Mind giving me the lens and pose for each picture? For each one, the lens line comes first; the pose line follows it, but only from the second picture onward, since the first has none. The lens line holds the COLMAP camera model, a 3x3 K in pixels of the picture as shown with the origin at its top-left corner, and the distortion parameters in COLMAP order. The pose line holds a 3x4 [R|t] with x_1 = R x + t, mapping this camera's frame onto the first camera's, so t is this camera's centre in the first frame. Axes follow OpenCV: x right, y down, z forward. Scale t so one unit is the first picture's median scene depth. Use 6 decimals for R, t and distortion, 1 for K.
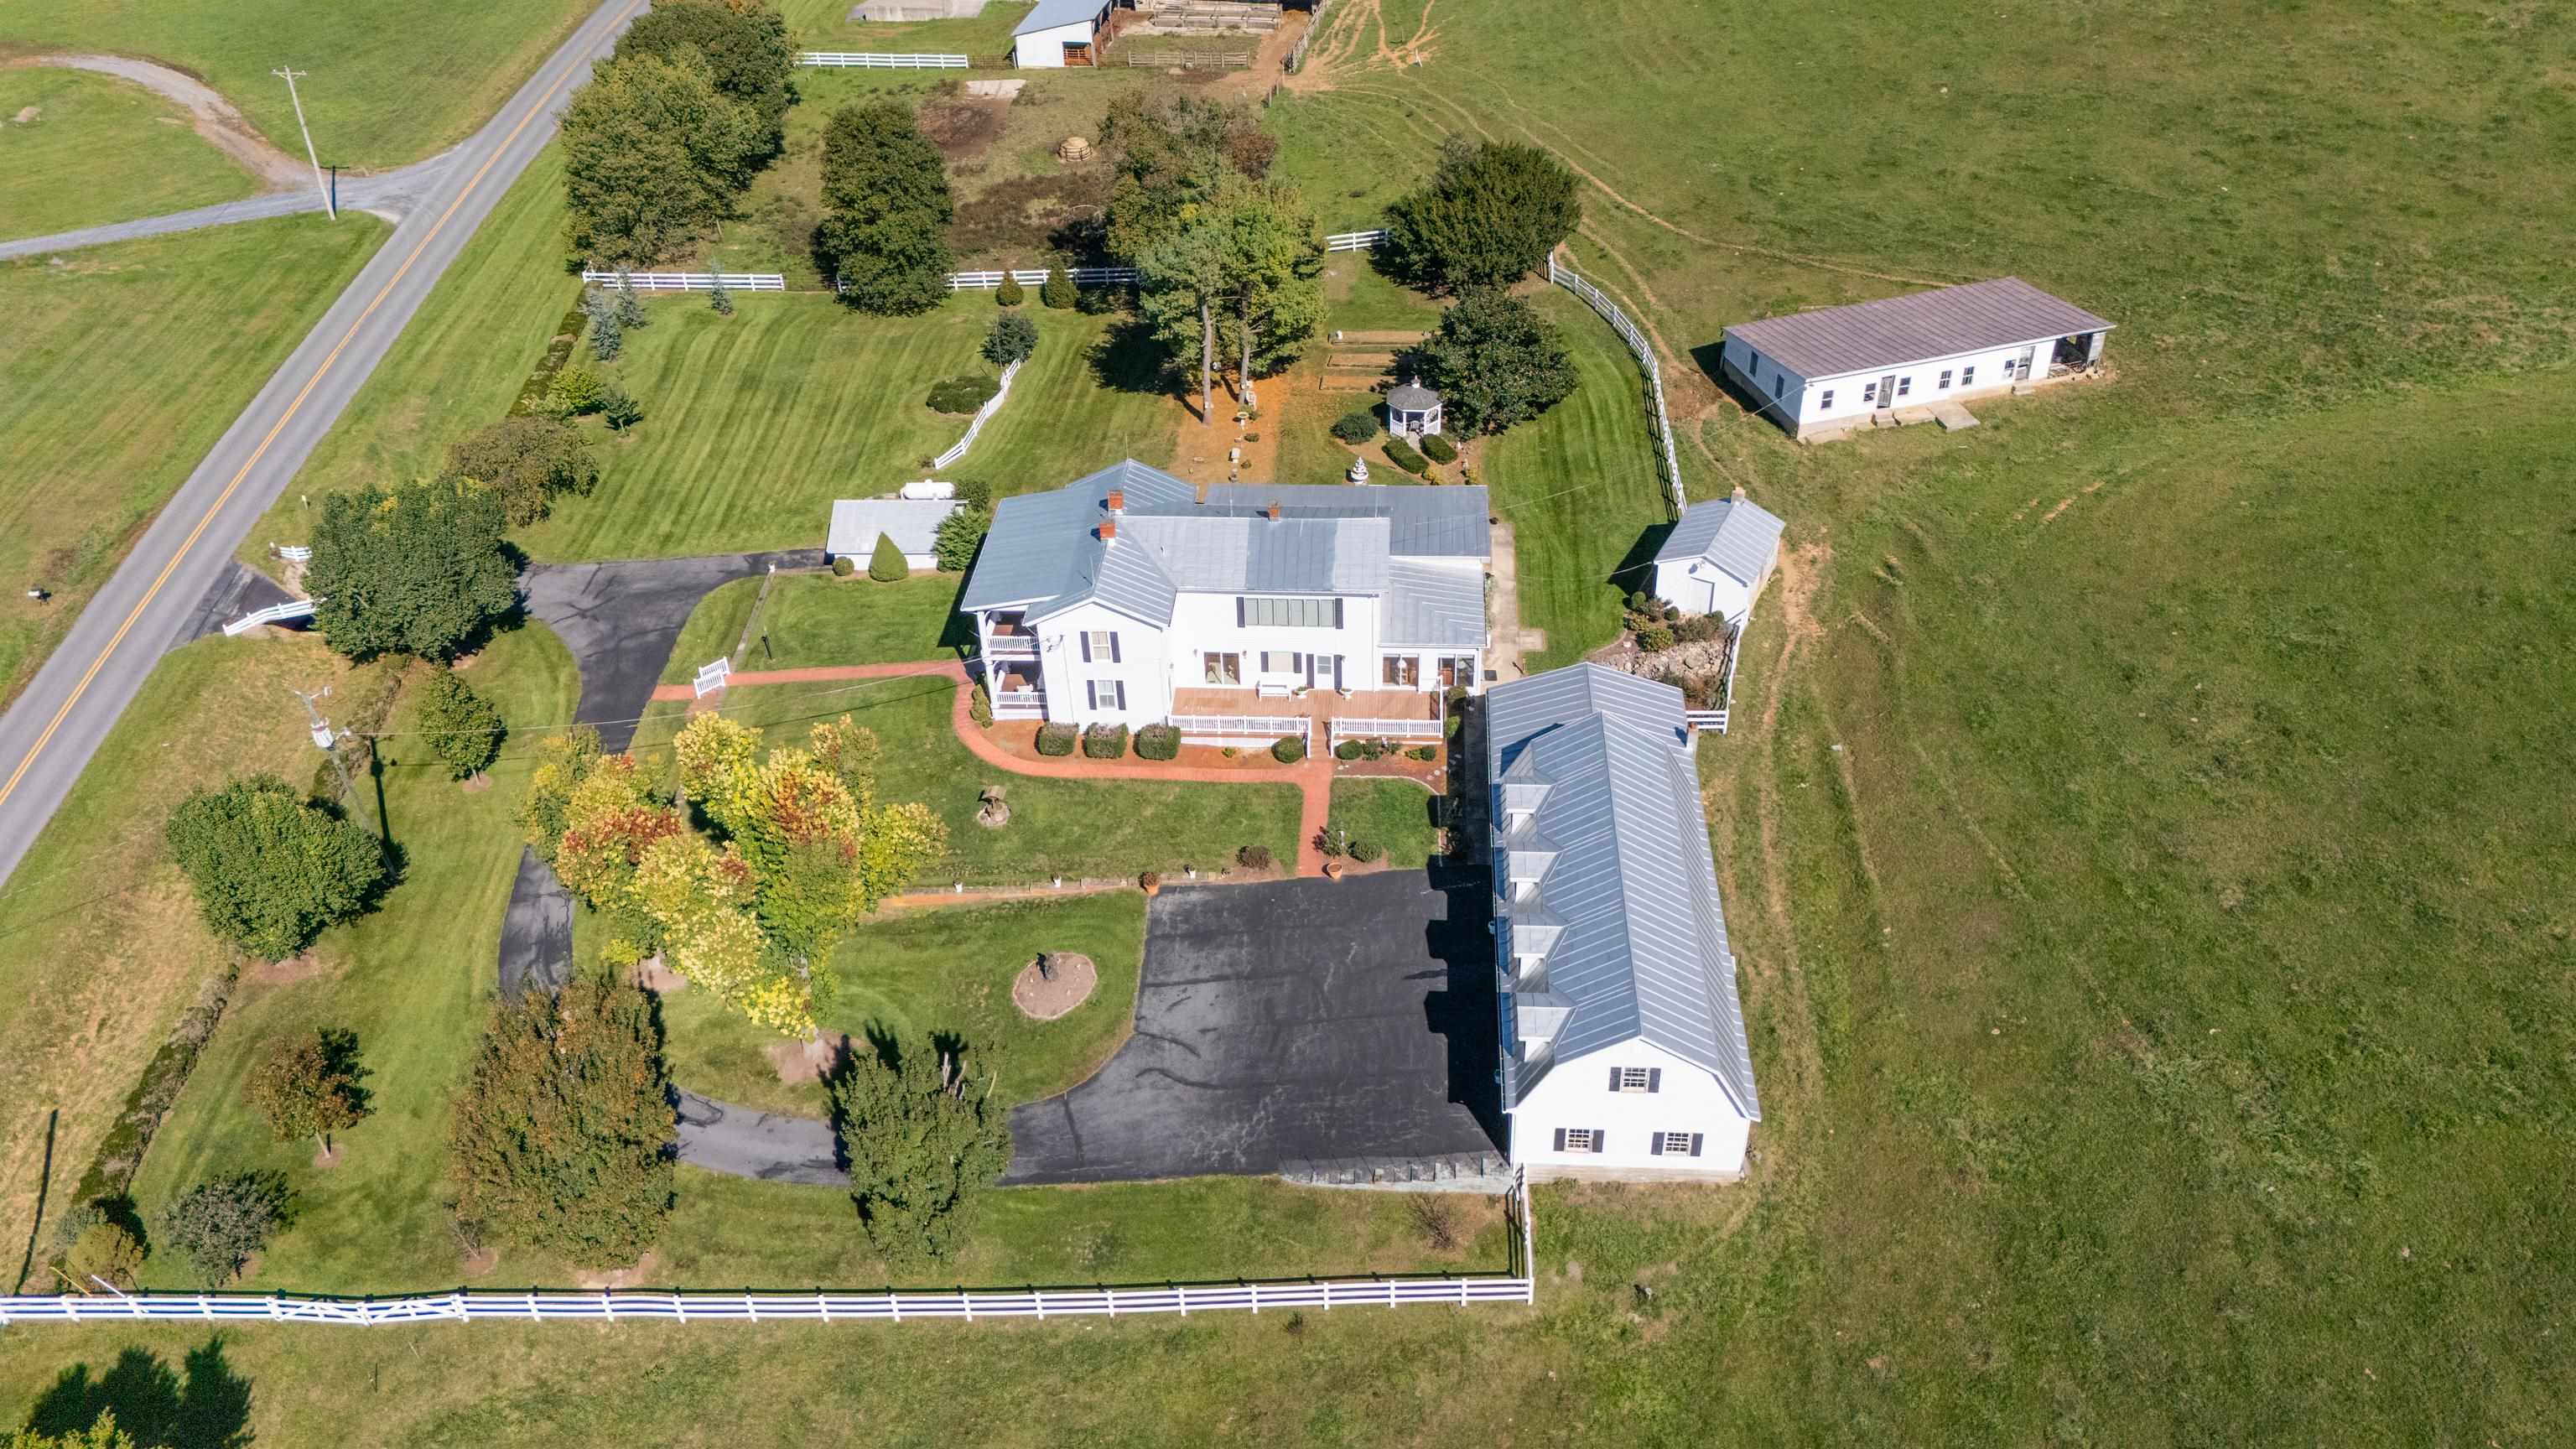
lens RADIAL K [[1885.2, 0, 1282.7], [0, 1885.2, 730.0], [0, 0, 1]] dist [0.065537, -0.058483]
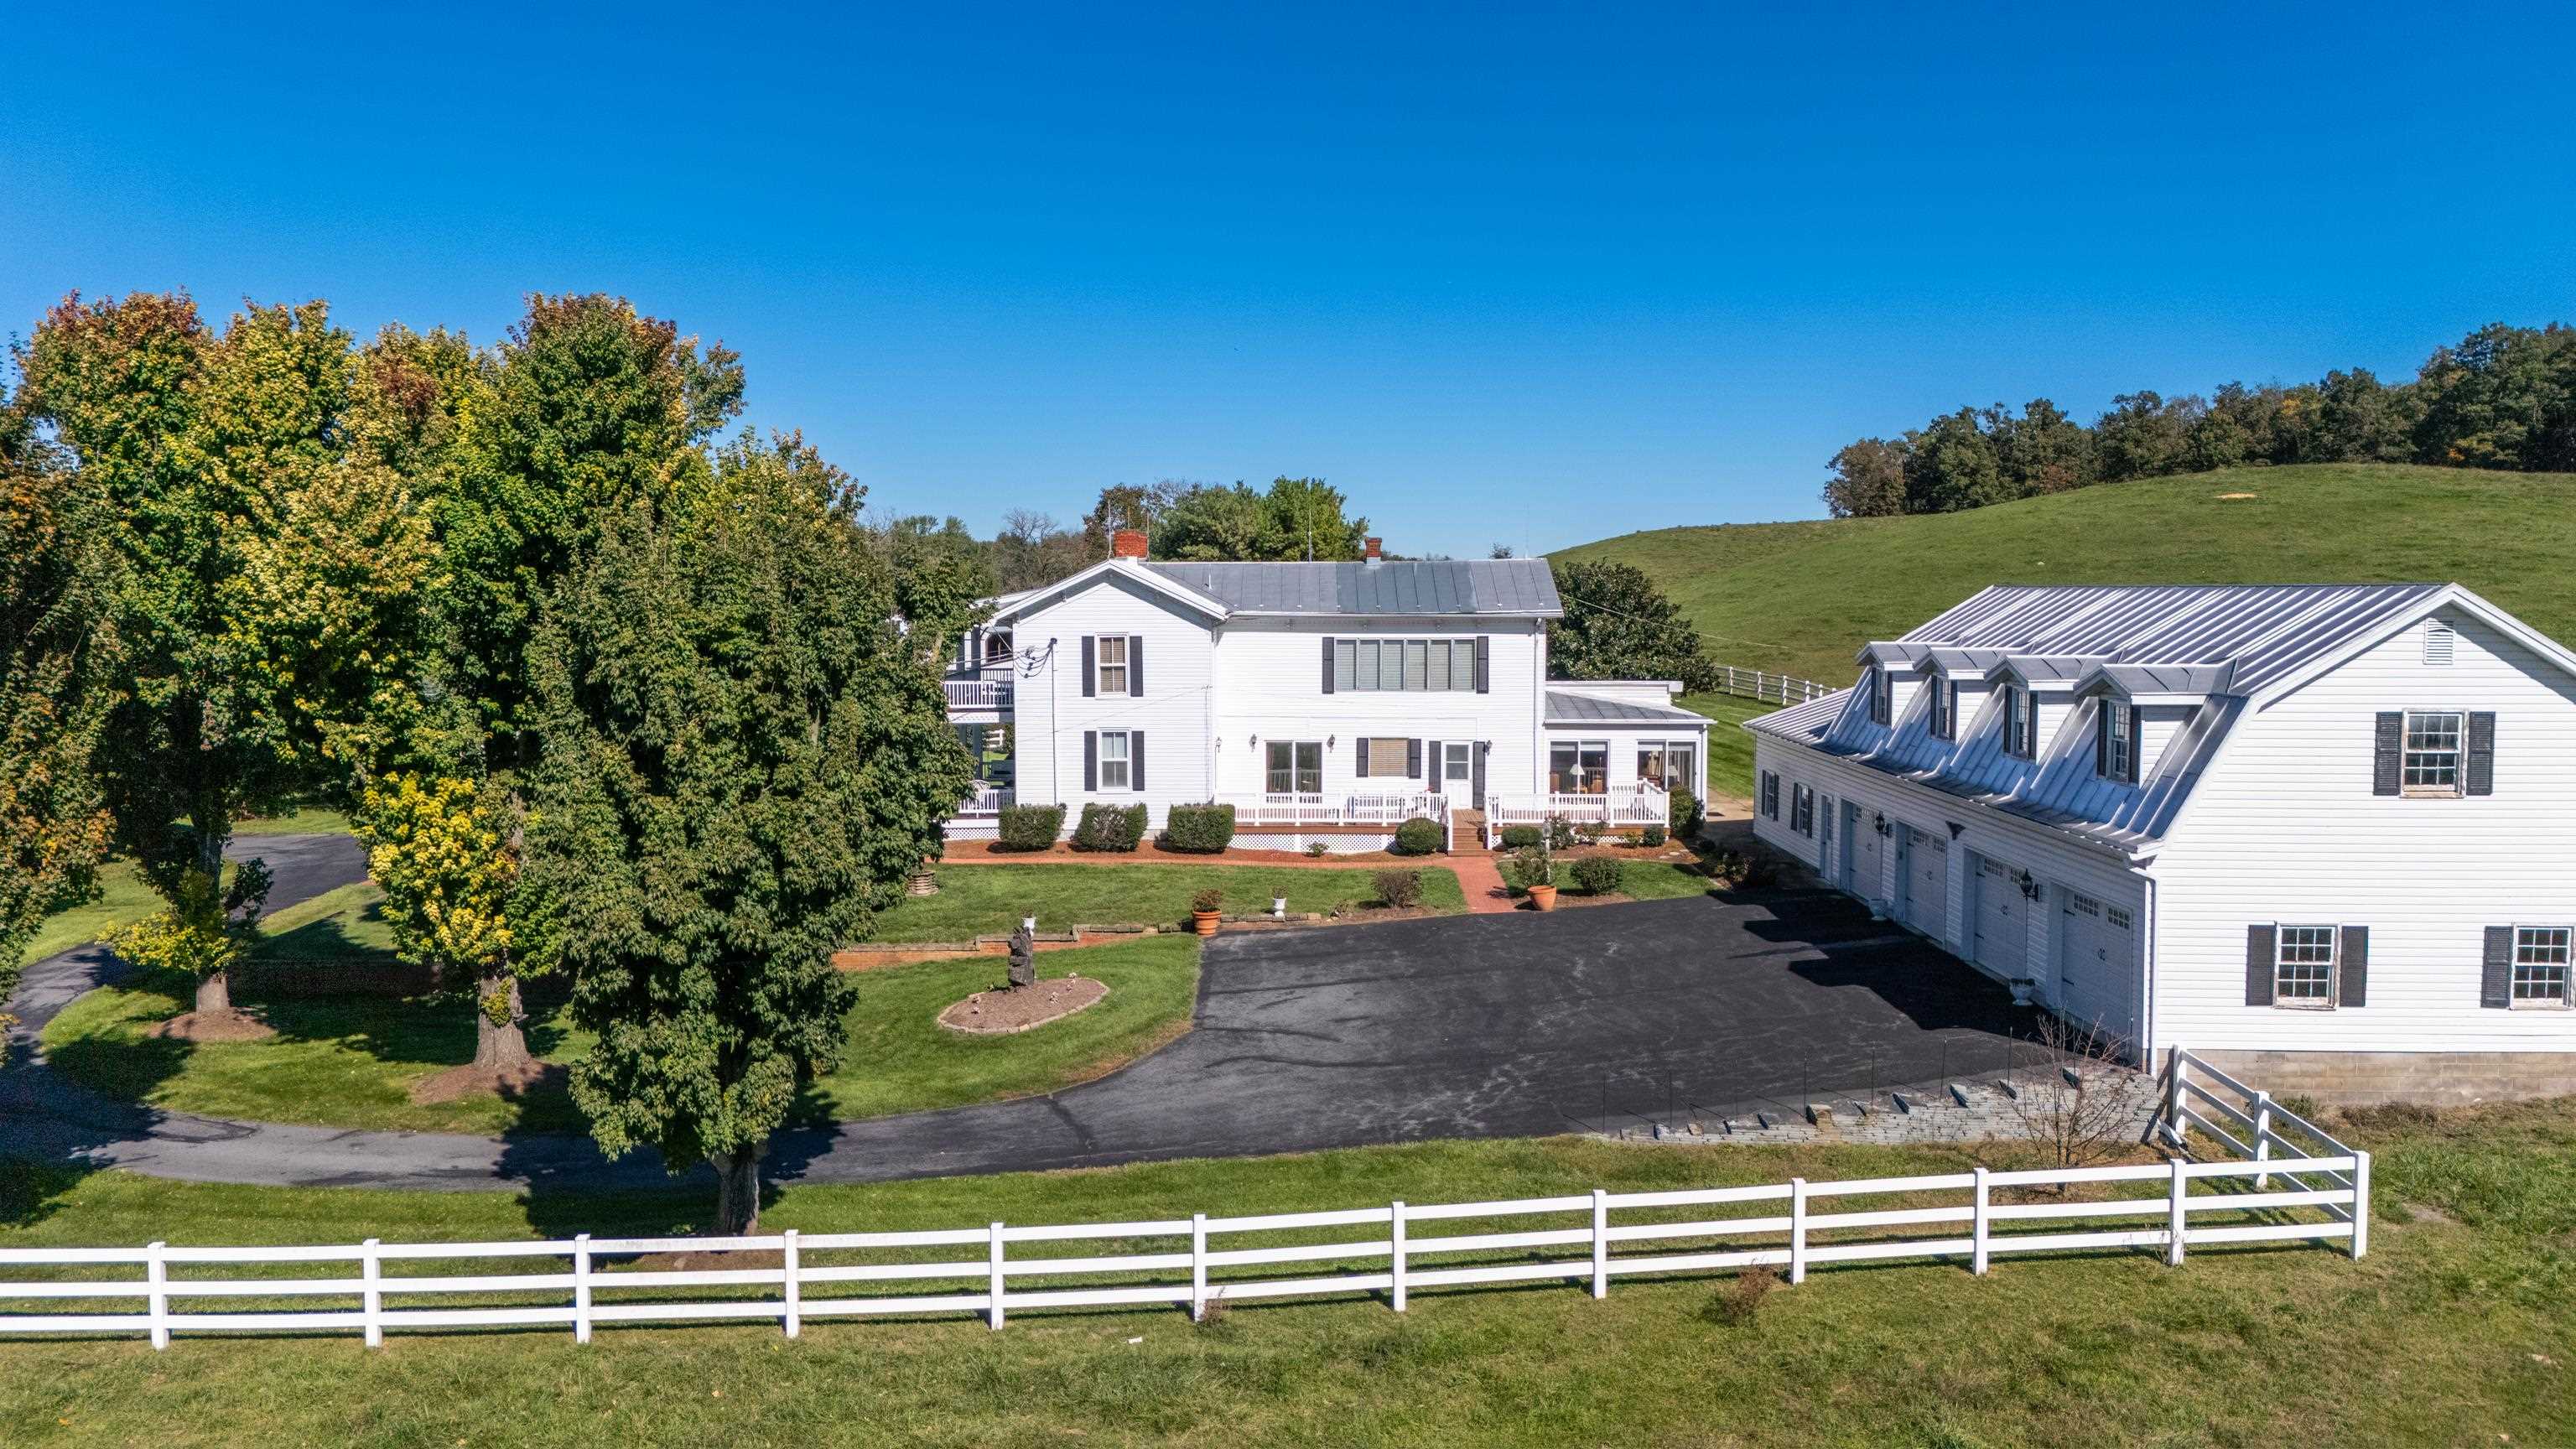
lens RADIAL K [[1885.2, 0, 1278.6], [0, 1885.2, 725.9], [0, 0, 1]] dist [0.065537, -0.058483]
pose [[0.998551, 0.023581, 0.048364, -0.069854], [0.005980, 0.844647, -0.535290, 0.299019], [-0.053473, 0.534804, 0.843283, 0.471989]]
